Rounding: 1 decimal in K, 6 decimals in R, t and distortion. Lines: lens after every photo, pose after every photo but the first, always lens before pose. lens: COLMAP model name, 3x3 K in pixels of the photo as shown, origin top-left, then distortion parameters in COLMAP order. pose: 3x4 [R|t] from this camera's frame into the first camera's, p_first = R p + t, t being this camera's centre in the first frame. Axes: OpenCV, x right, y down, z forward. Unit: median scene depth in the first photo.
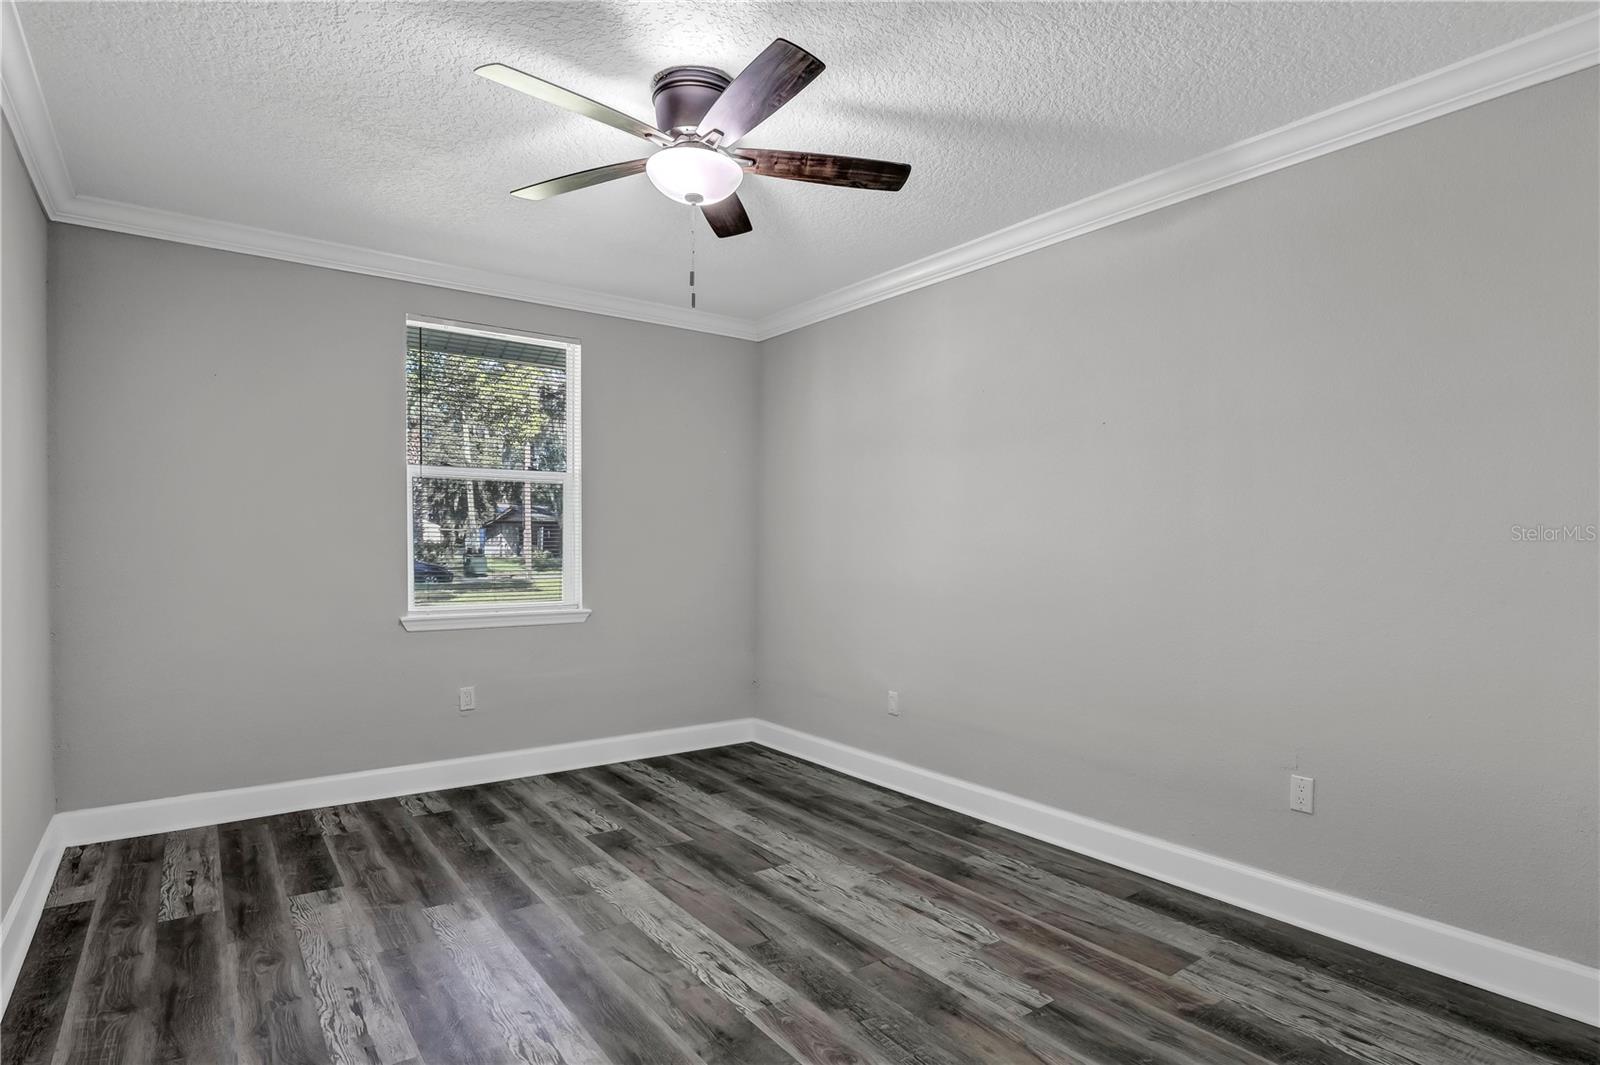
lens RADIAL K [[765.2, 0, 814.7], [0, 765.2, 538.6], [0, 0, 1]] dist [-0.024166, 0.001741]
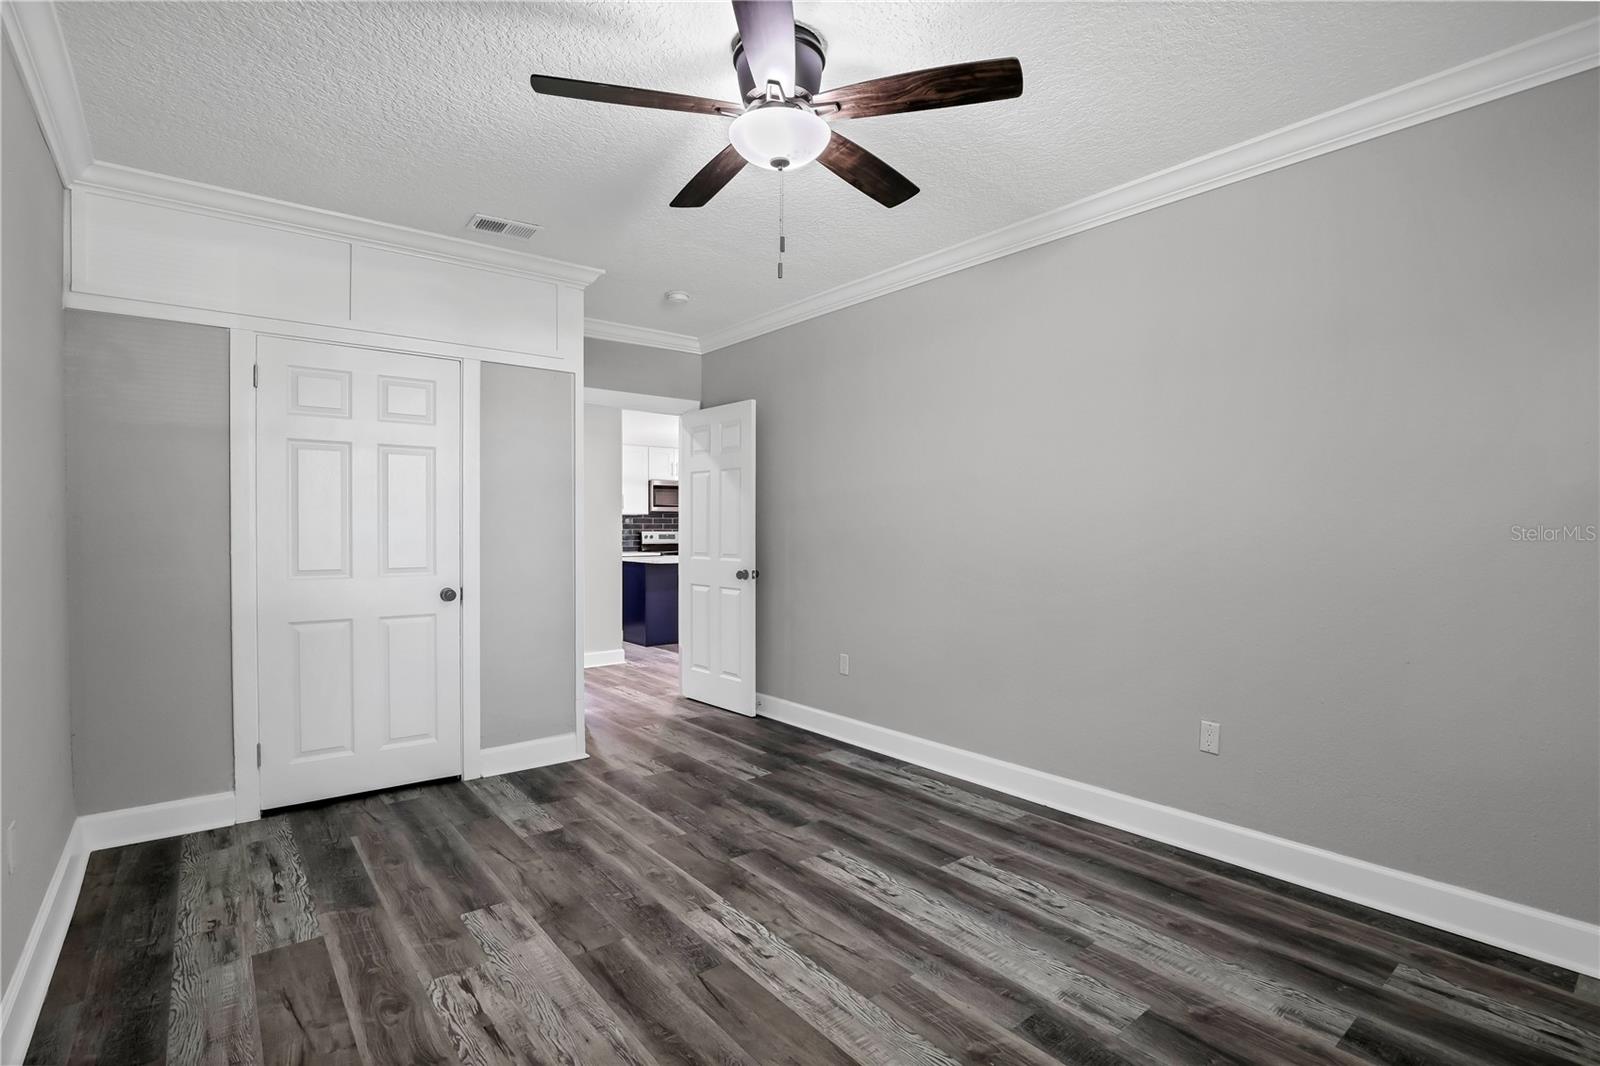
lens RADIAL K [[765.2, 0, 814.7], [0, 765.2, 539.1], [0, 0, 1]] dist [-0.024166, 0.001741]
pose [[-0.999055, -0.002431, -0.043402, -0.168319], [-0.002759, 0.999968, 0.007504, 0.011936], [0.043382, 0.007616, -0.999030, 2.031717]]
